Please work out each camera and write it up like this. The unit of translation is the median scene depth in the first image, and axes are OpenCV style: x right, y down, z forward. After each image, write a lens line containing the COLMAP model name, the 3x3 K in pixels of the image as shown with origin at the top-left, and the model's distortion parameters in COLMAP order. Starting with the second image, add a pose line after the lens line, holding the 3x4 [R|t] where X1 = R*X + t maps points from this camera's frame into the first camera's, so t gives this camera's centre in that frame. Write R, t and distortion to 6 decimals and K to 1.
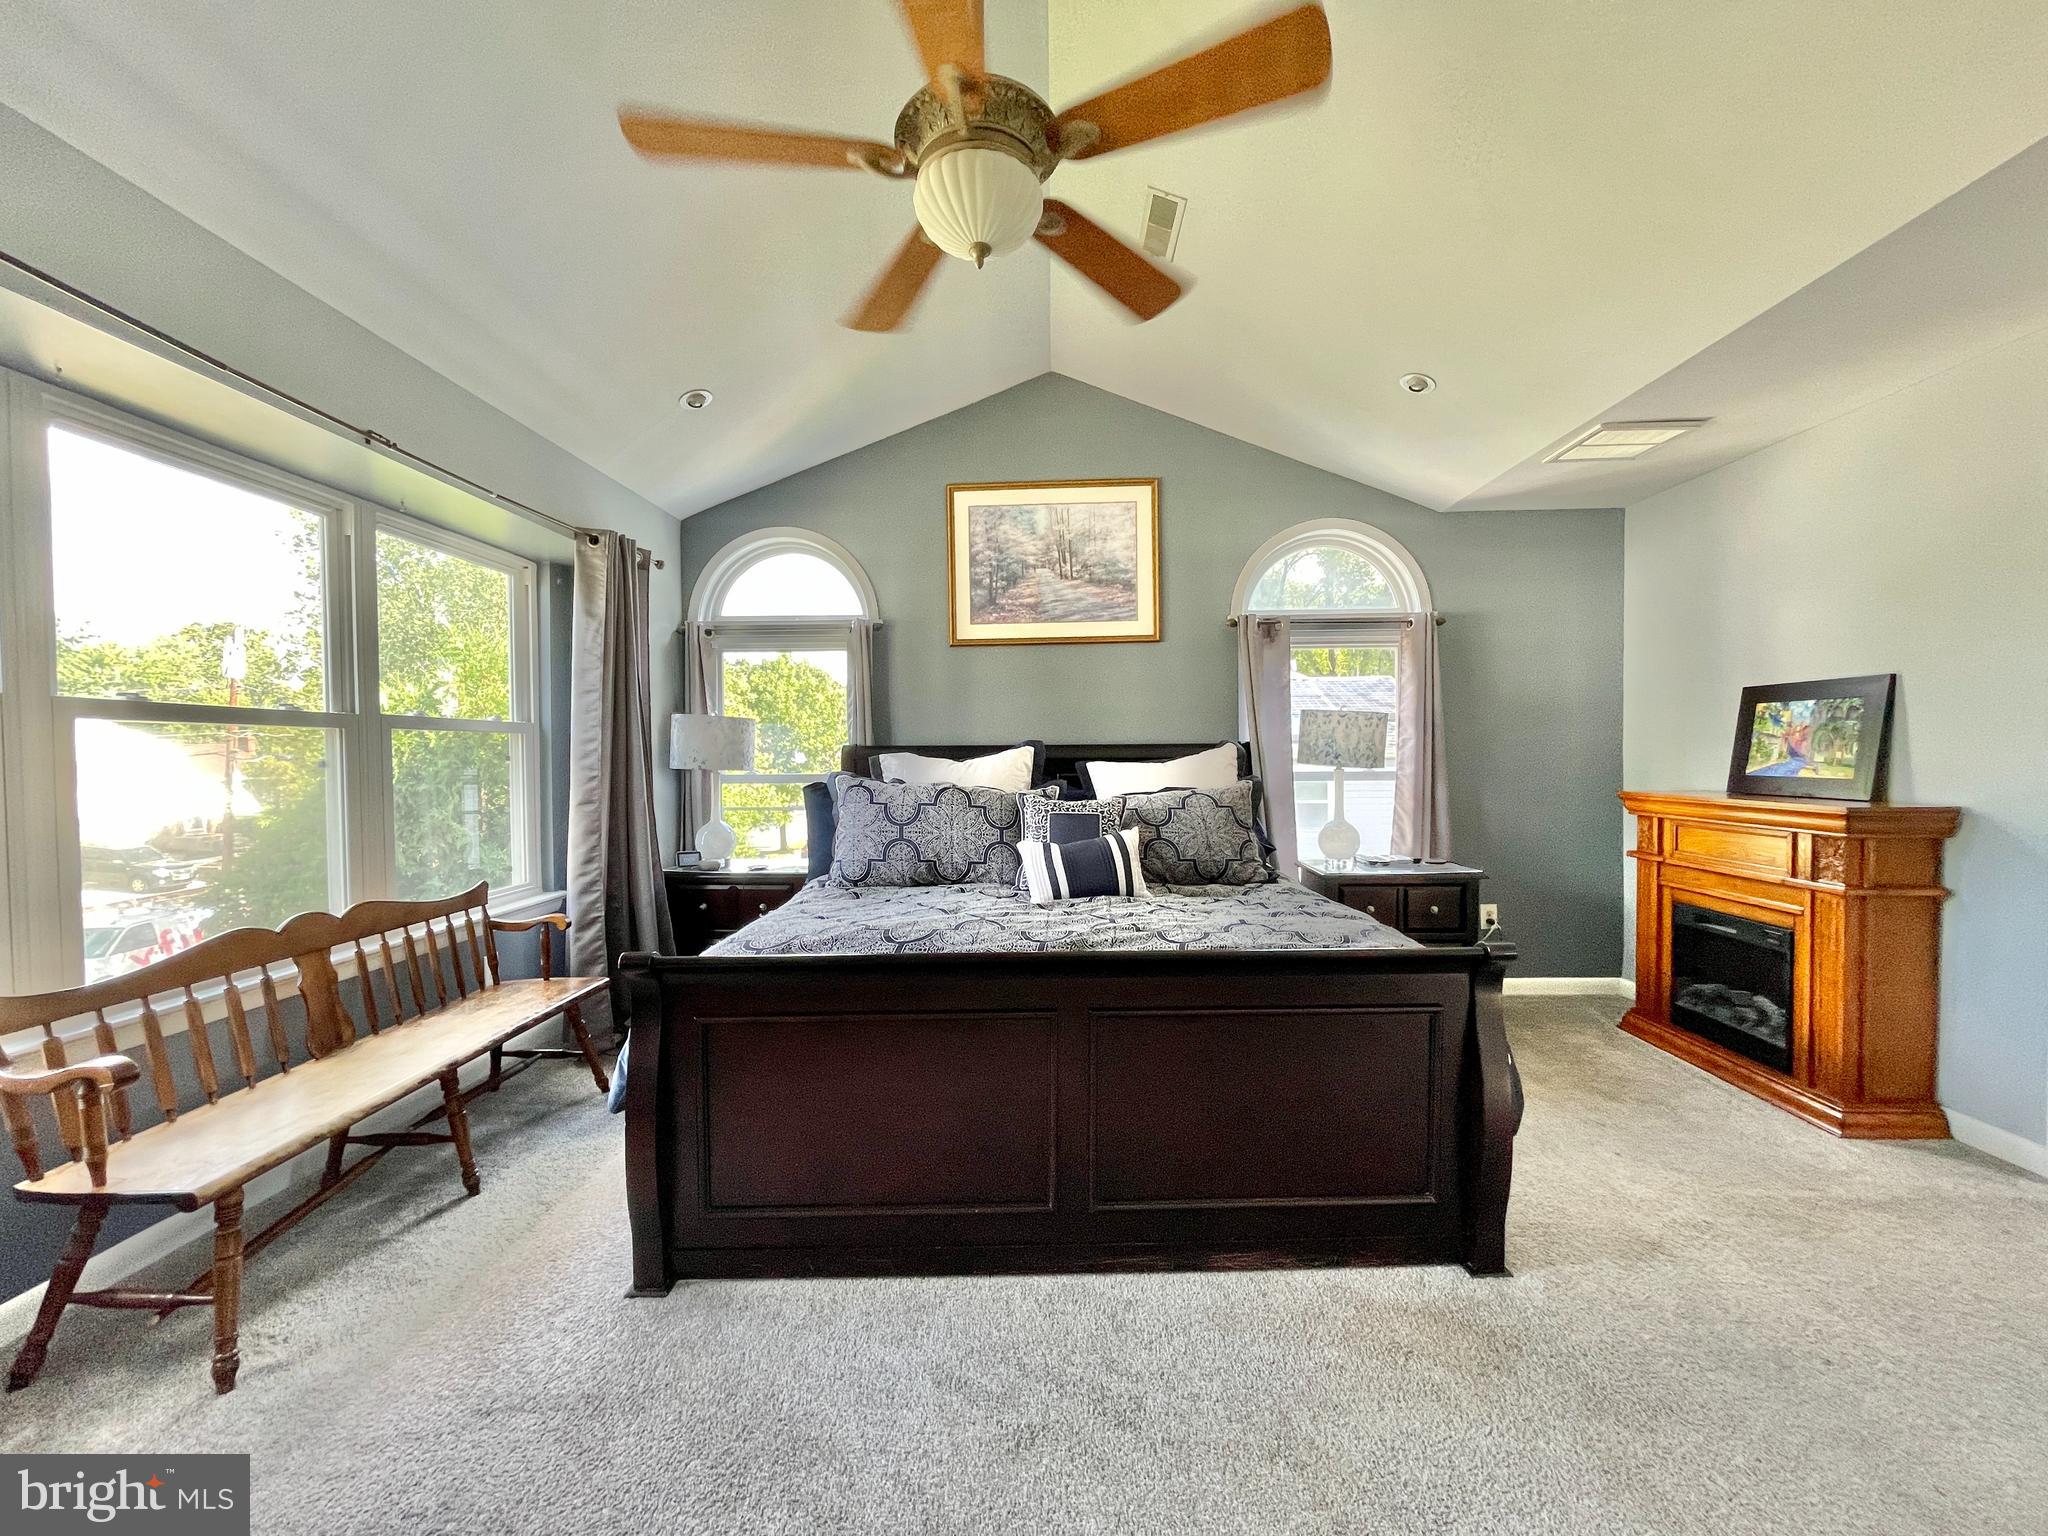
lens RADIAL K [[817.8, 0, 1029.5], [0, 817.8, 771.4], [0, 0, 1]] dist [0.002941, -0.000347]
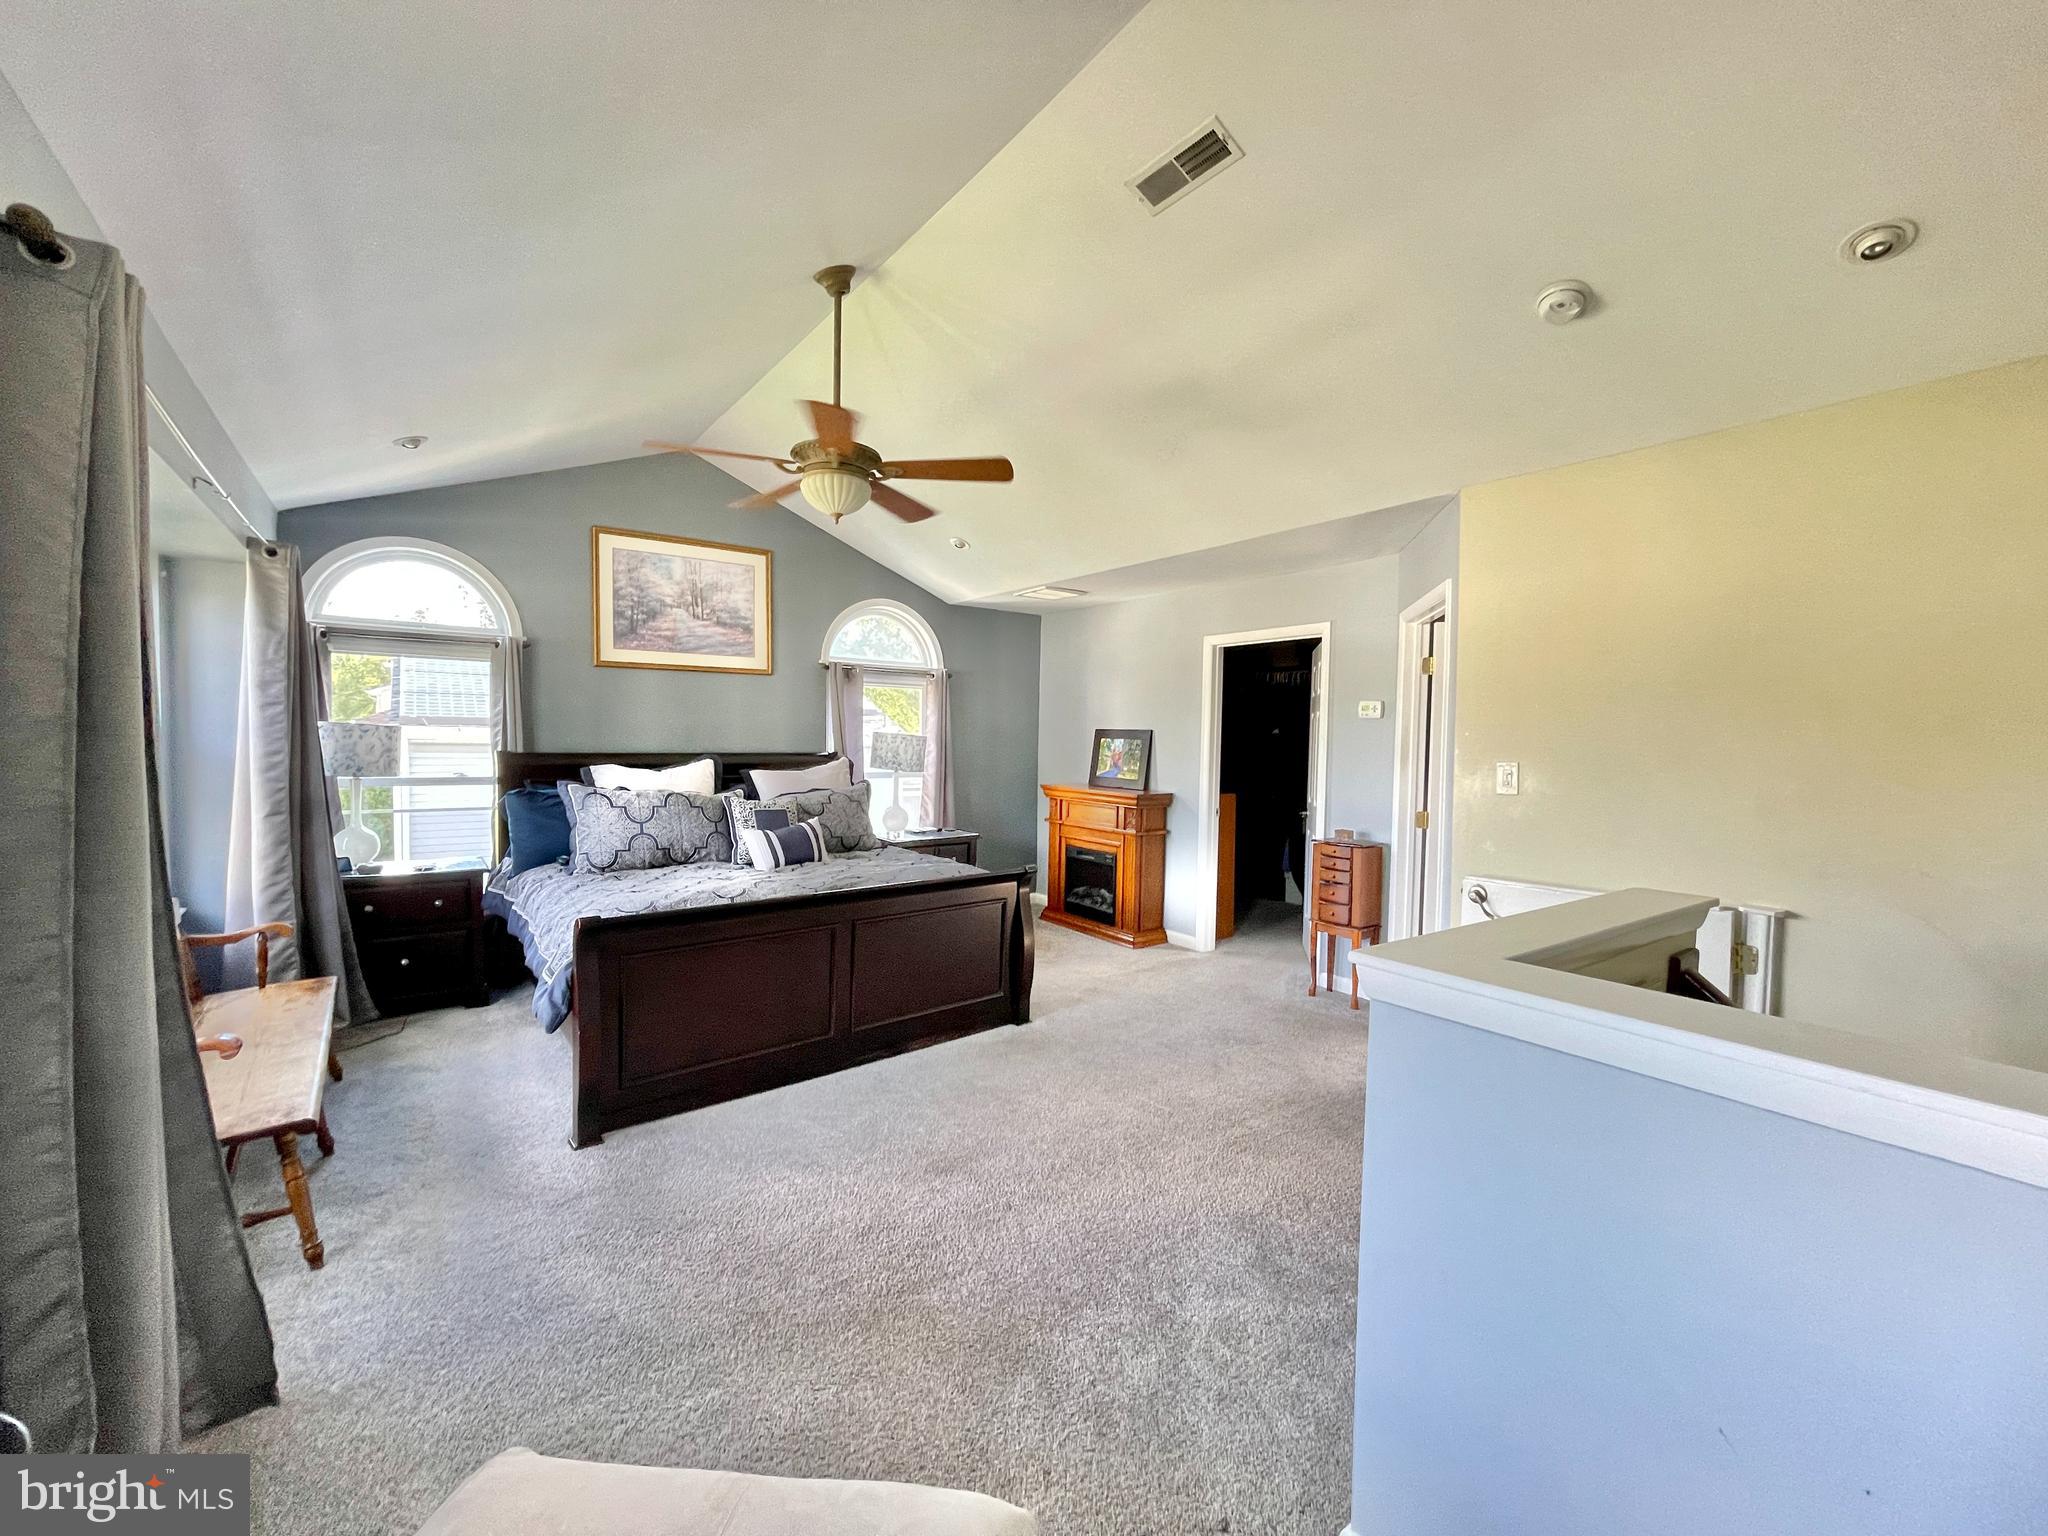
lens RADIAL K [[832.5, 0, 1022.8], [0, 832.5, 767.3], [0, 0, 1]] dist [-0.002260, -0.000722]
pose [[0.775142, -0.003203, 0.631779, -0.472820], [-0.012706, 0.999706, 0.020657, -0.053012], [-0.631660, -0.024039, 0.774873, -0.382959]]
